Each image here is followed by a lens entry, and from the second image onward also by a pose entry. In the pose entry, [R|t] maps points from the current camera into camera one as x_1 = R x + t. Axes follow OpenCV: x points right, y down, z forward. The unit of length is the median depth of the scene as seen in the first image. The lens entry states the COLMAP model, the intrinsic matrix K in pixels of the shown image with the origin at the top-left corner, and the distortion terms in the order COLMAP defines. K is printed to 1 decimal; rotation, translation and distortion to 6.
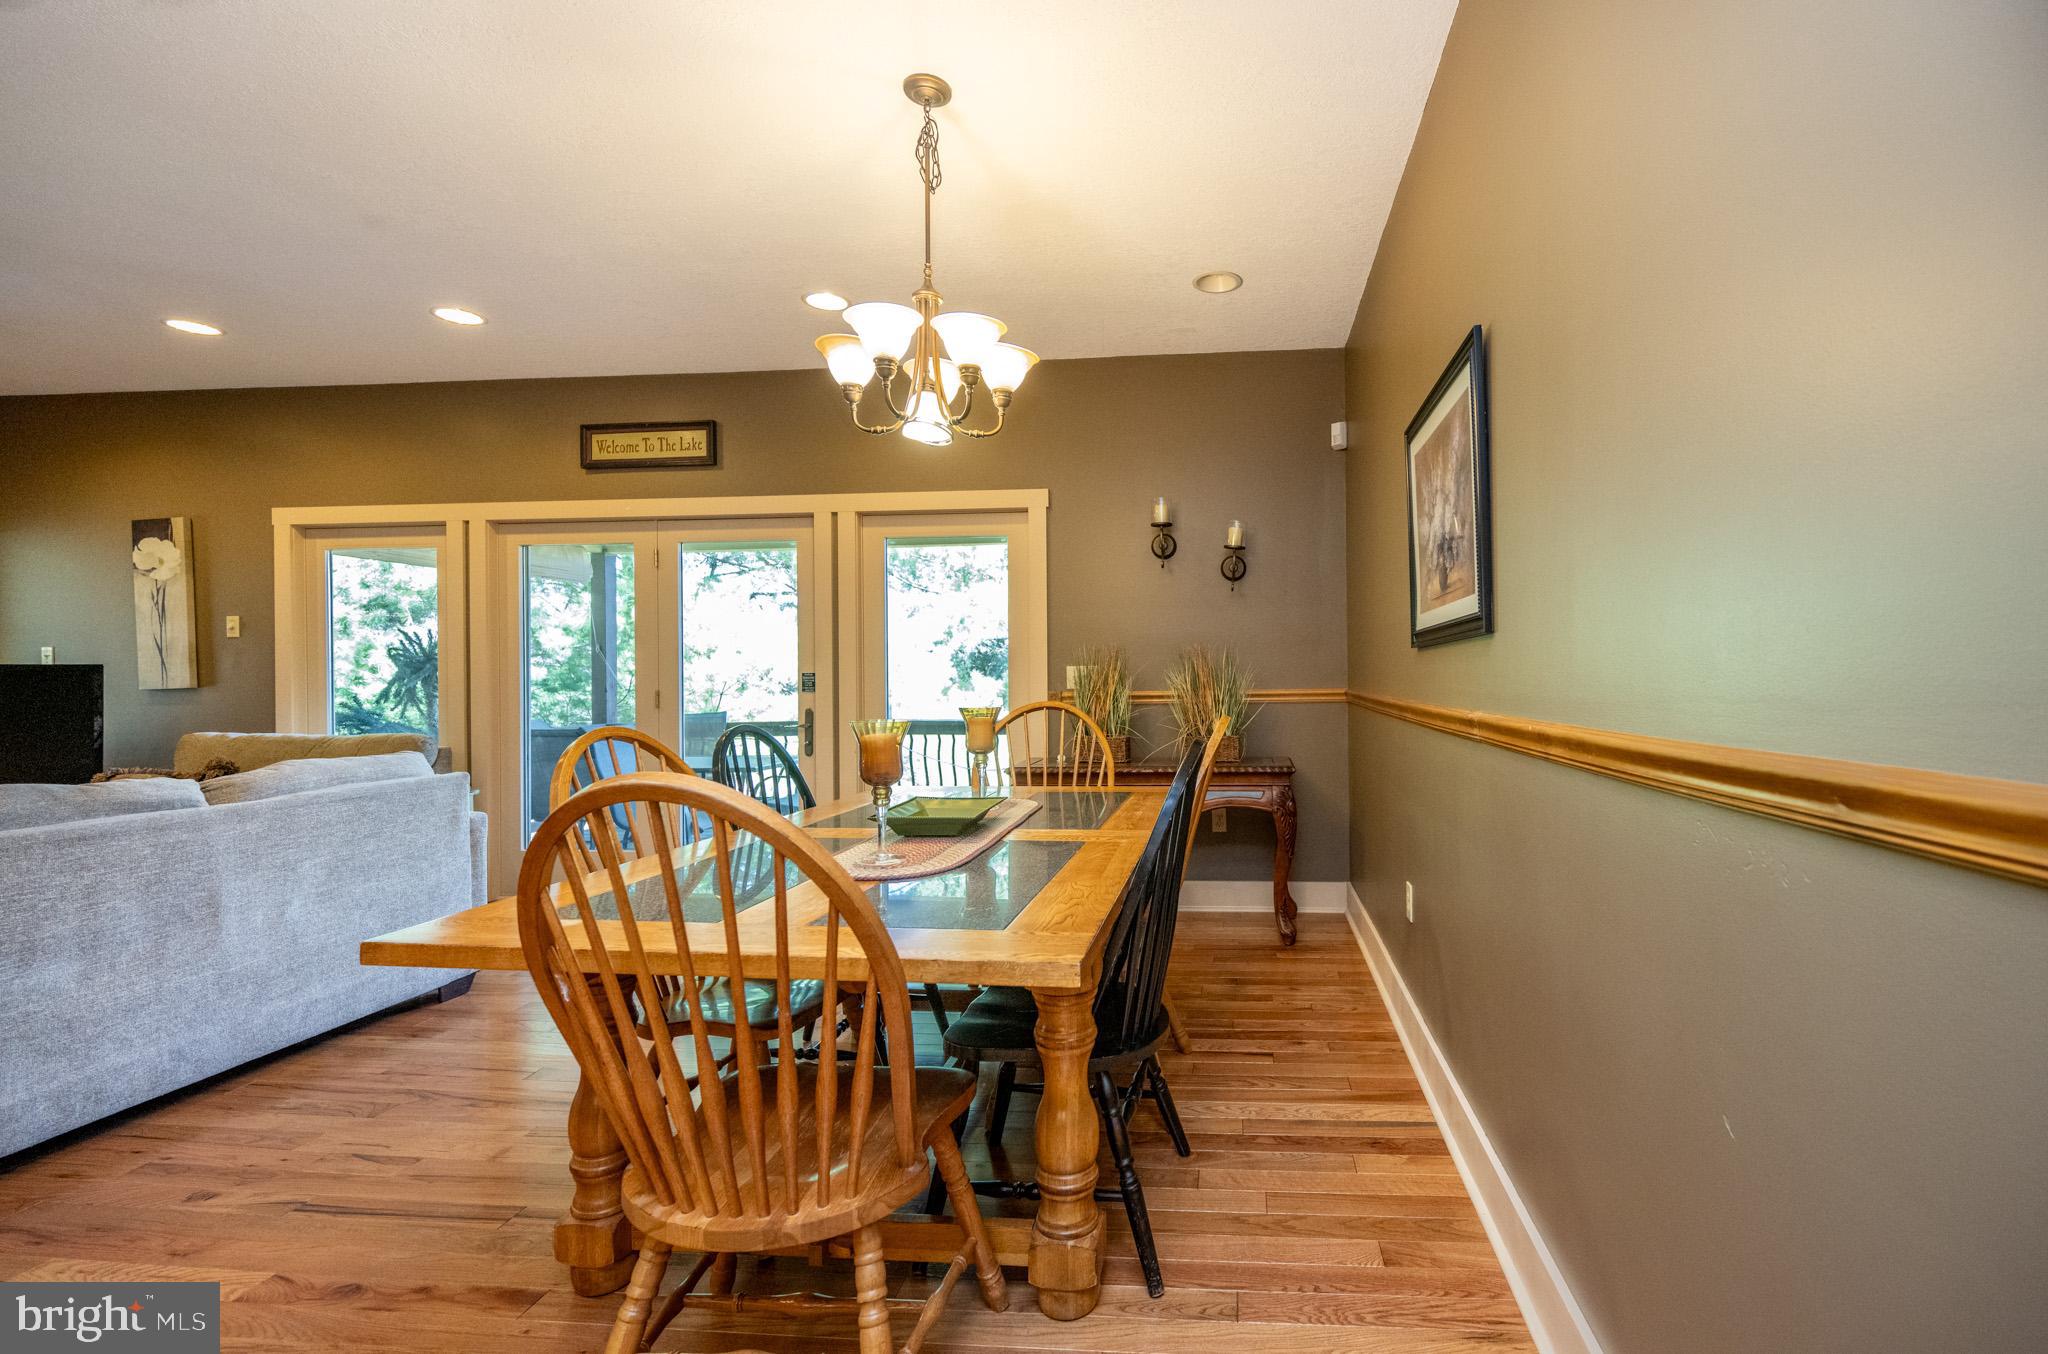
lens RADIAL K [[910.9, 0, 1007.8], [0, 910.9, 676.4], [0, 0, 1]] dist [0.008823, 0.000095]
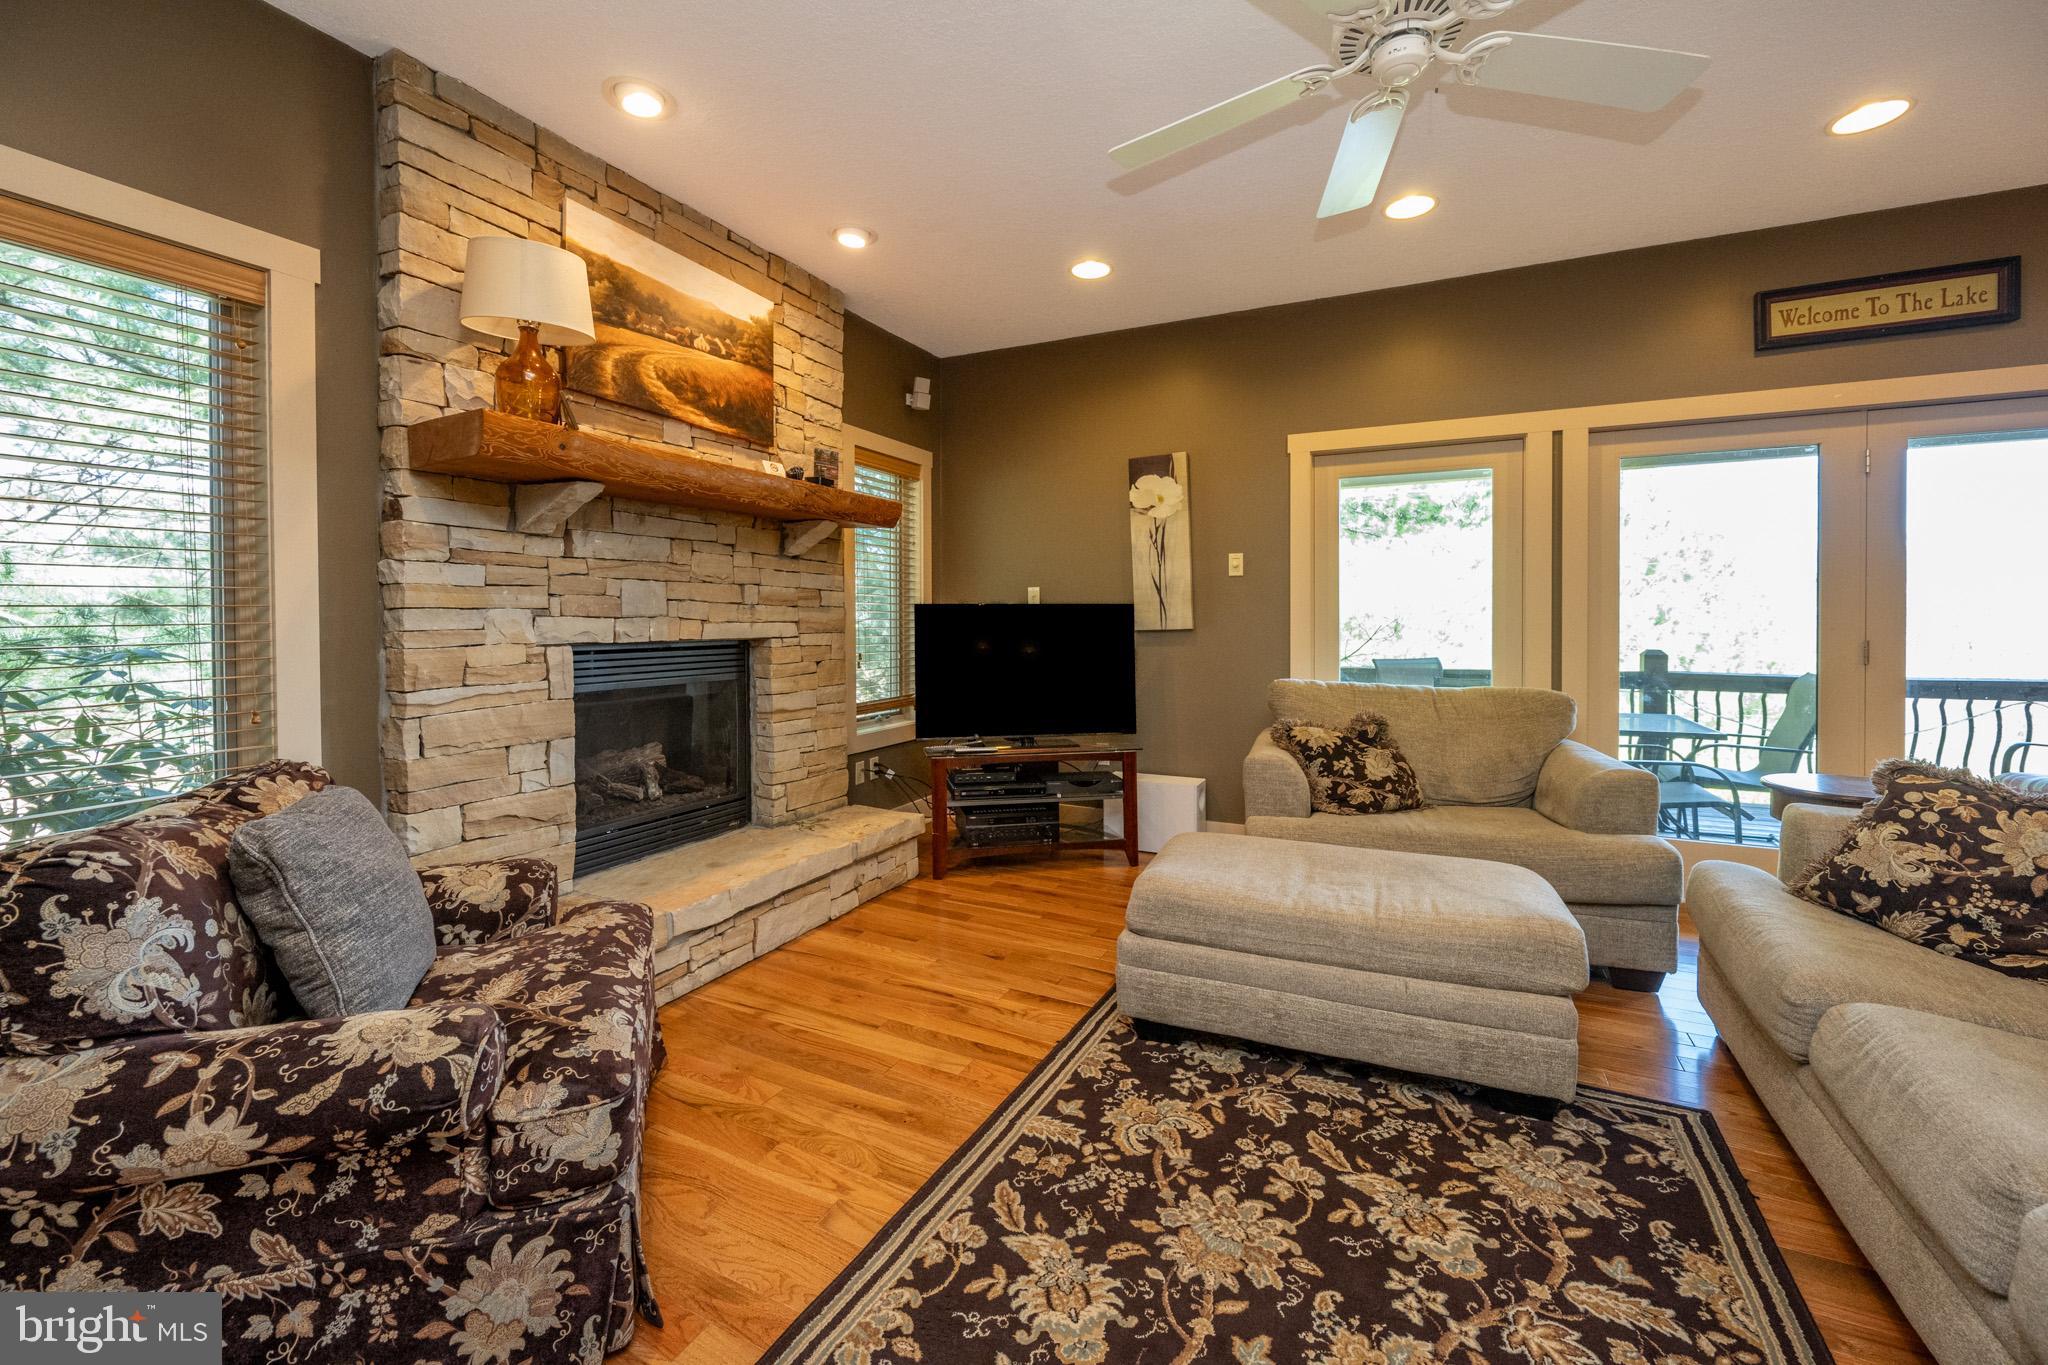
lens RADIAL K [[824.3, 0, 993.5], [0, 824.3, 633.9], [0, 0, 1]] dist [-0.007371, 0.001955]
pose [[0.929131, 0.015580, -0.369422, -0.787503], [-0.009038, 0.999770, 0.019433, 0.003508], [0.369639, -0.014717, 0.929059, 0.119353]]
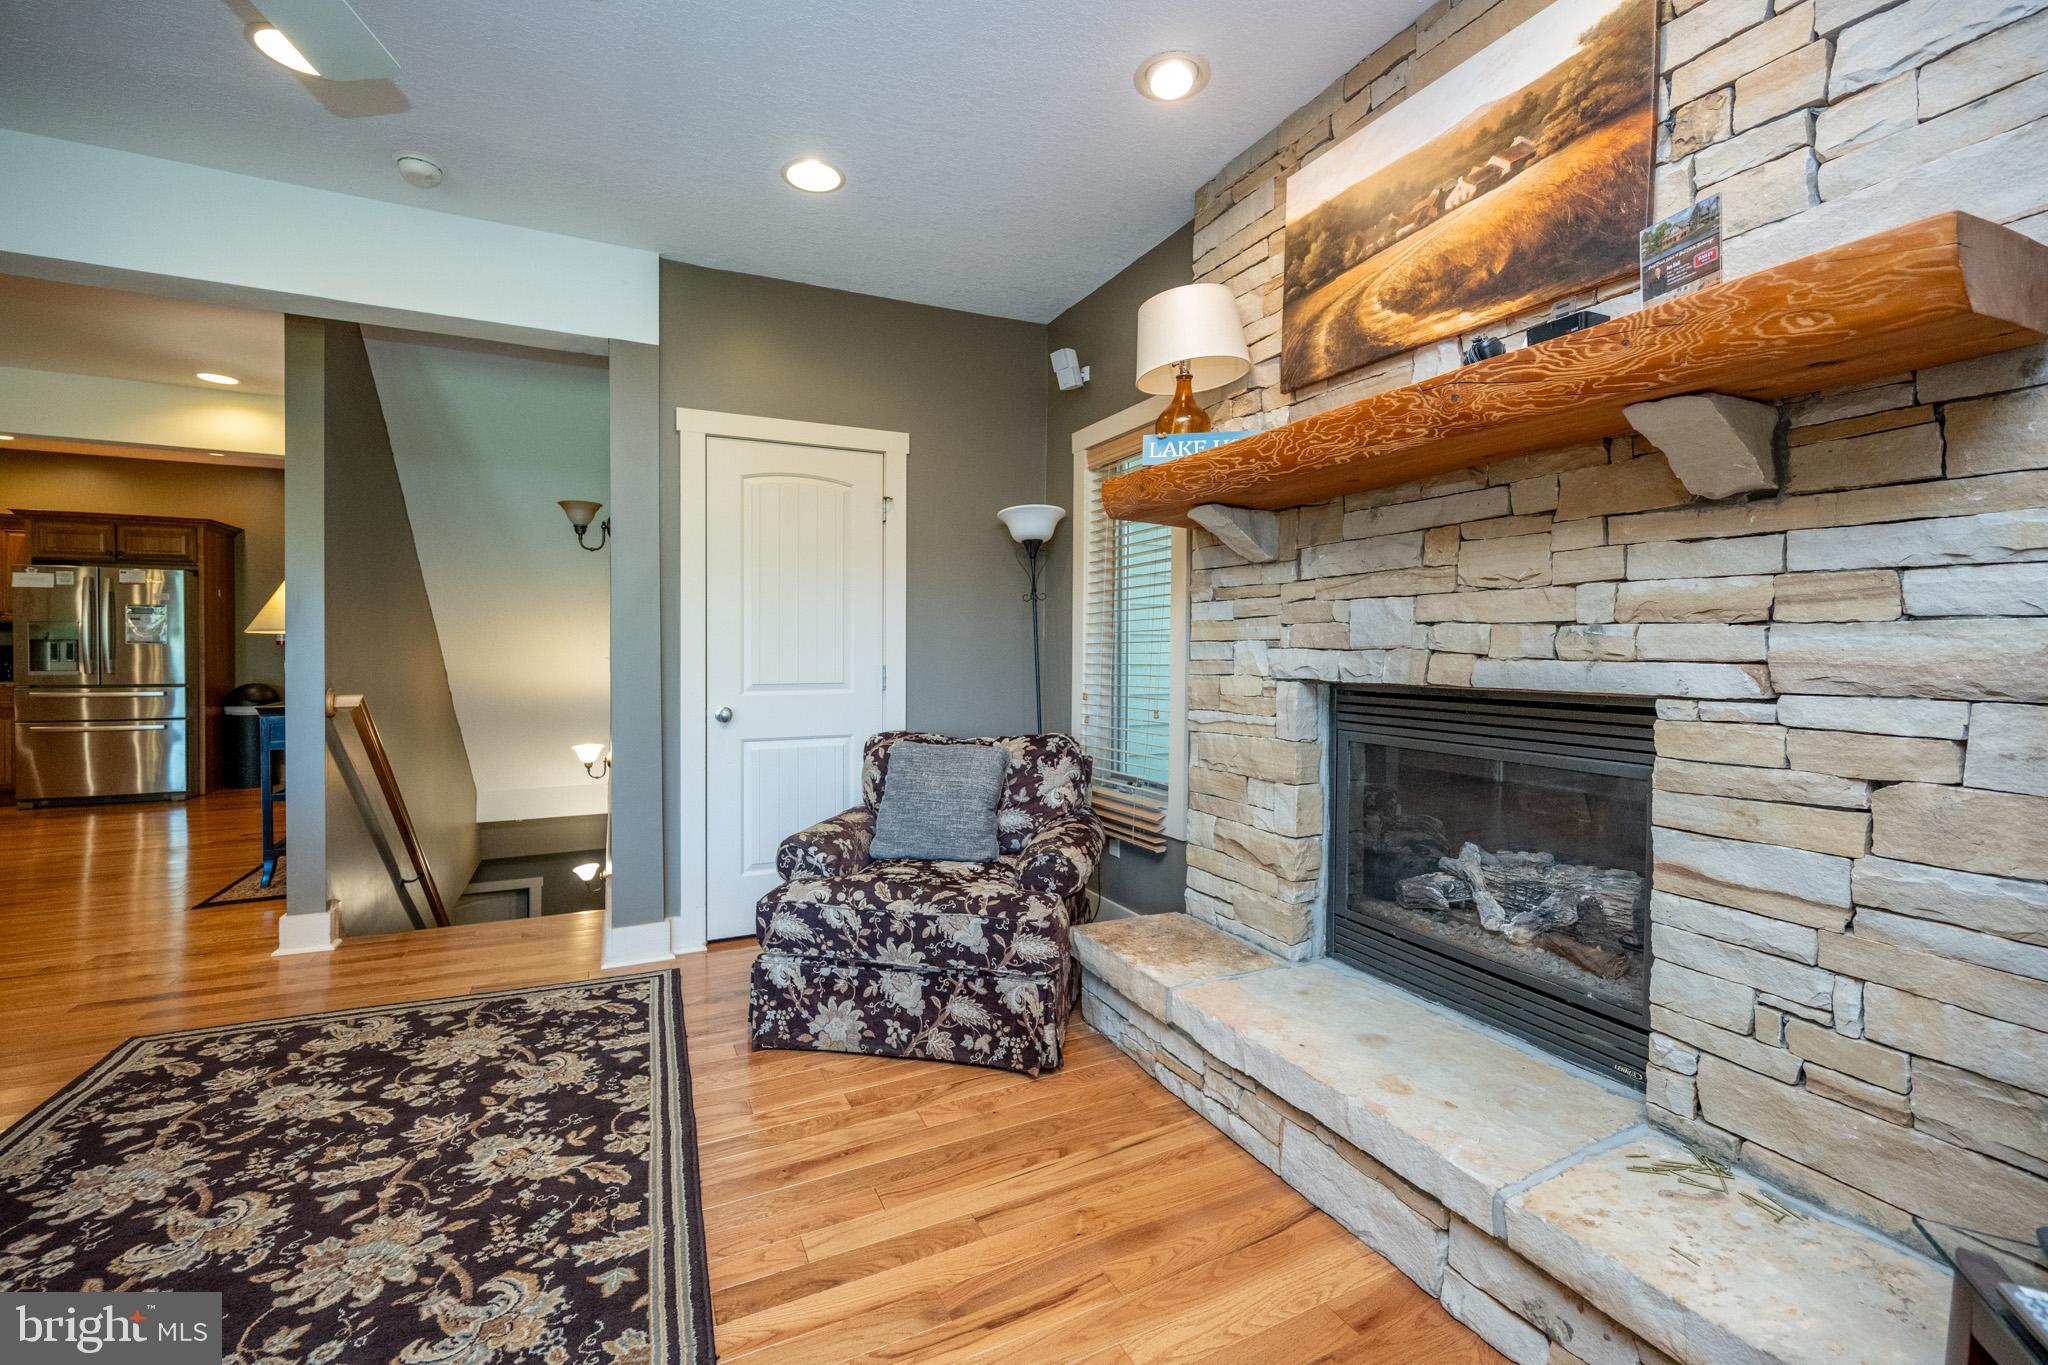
lens RADIAL K [[824.3, 0, 1005.1], [0, 824.3, 637.8], [0, 0, 1]] dist [-0.007371, 0.001955]
pose [[-0.847691, -0.013984, -0.530305, -0.859624], [-0.009411, 0.999892, -0.011325, 0.006260], [0.530406, -0.004610, -0.847731, 0.886721]]
